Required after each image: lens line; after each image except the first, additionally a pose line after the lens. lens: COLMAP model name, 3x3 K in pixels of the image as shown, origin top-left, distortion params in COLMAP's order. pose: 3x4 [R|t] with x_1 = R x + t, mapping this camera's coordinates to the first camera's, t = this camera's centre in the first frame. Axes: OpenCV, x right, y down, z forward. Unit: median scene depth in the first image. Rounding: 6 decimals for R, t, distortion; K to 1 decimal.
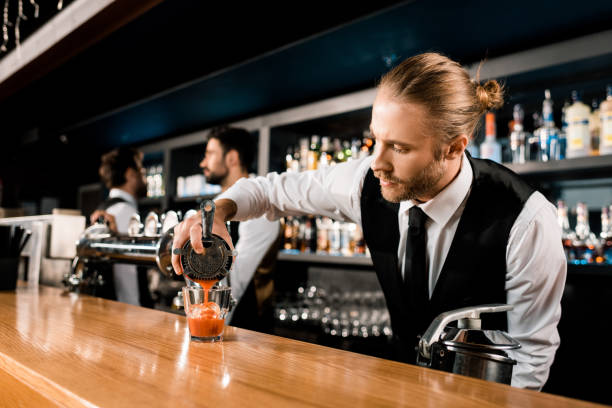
lens RADIAL K [[609.2, 0, 306.0], [0, 609.2, 204.0], [0, 0, 1]] dist [0.015389, 0.027619]
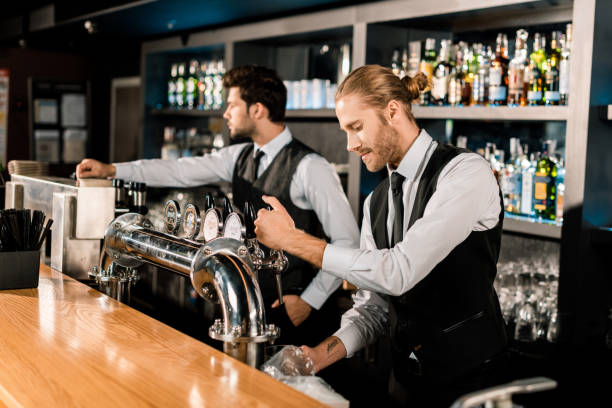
lens RADIAL K [[904.5, 0, 306.0], [0, 904.5, 204.0], [0, 0, 1]] dist [0.190529, 0.015503]
pose [[0.988591, 0.022645, -0.148910, 0.073584], [-0.003487, 0.991810, 0.127678, -0.118199], [0.150582, -0.125702, 0.980573, -0.162350]]
